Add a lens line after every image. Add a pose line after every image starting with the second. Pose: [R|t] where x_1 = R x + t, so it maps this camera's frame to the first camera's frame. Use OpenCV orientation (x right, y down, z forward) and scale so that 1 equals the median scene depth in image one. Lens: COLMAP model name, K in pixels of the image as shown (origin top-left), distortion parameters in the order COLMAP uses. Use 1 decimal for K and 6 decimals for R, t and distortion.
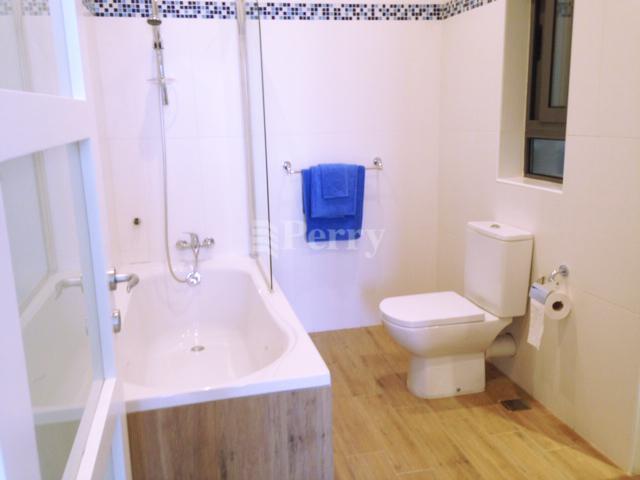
lens RADIAL K [[587.7, 0, 320.0], [0, 587.7, 237.6], [0, 0, 1]] dist [0.188905, -0.312816]
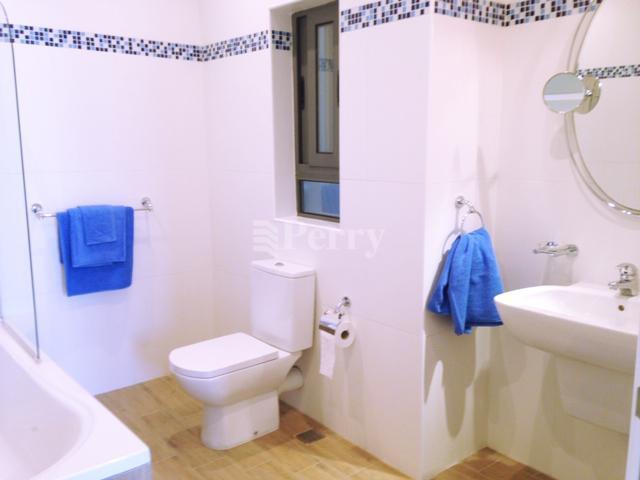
lens RADIAL K [[587.7, 0, 320.0], [0, 587.7, 237.6], [0, 0, 1]] dist [0.188905, -0.312816]
pose [[0.893404, -0.046320, 0.446860, -0.096342], [0.071498, 0.996653, -0.039636, -0.019224], [-0.443528, 0.067361, 0.893726, 0.048147]]
